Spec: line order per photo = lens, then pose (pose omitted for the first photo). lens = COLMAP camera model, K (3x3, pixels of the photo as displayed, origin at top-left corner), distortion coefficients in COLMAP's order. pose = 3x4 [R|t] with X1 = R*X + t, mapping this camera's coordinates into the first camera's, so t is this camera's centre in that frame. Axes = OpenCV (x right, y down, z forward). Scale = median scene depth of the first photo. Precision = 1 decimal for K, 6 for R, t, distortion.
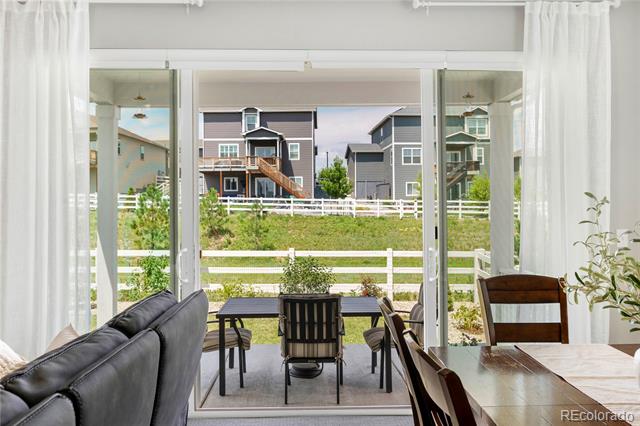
lens RADIAL K [[550.7, 0, 320.0], [0, 550.7, 213.0], [0, 0, 1]] dist [0.000678, 0.001790]
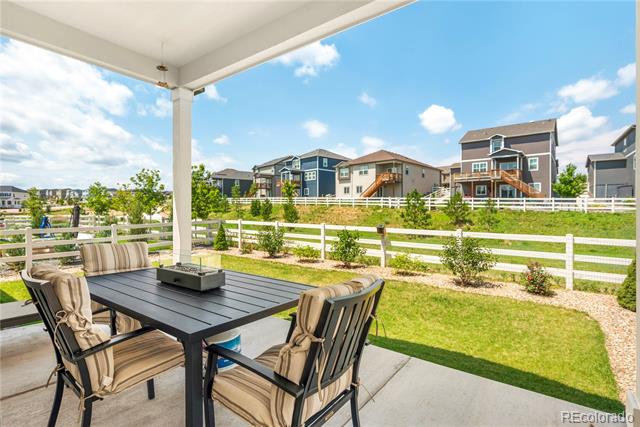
lens RADIAL K [[319.3, 0, 320.0], [0, 319.3, 213.5], [0, 0, 1]] dist [-0.000104, -0.000038]
pose [[0.782889, 0.013167, -0.622022, 0.033153], [-0.010299, 0.999913, 0.008204, 0.007243], [0.622076, -0.000017, 0.782957, 0.076560]]
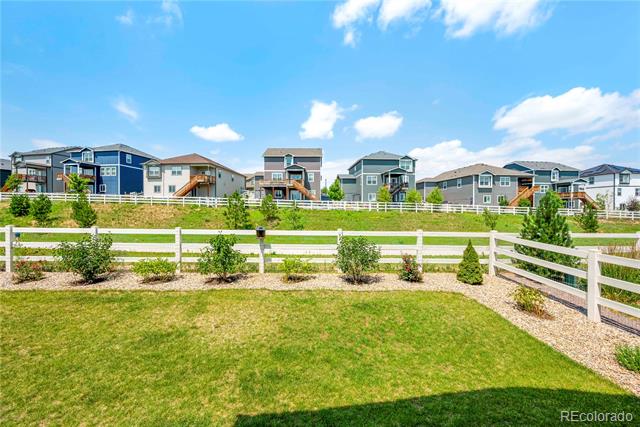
lens RADIAL K [[253.8, 0, 320.0], [0, 253.8, 213.5], [0, 0, 1]] dist [-0.001594, -0.000182]
pose [[0.999909, 0.008260, 0.010698, -0.025261], [-0.008375, 0.999907, 0.010729, 0.006267], [-0.010609, -0.010818, 0.999885, 0.111261]]
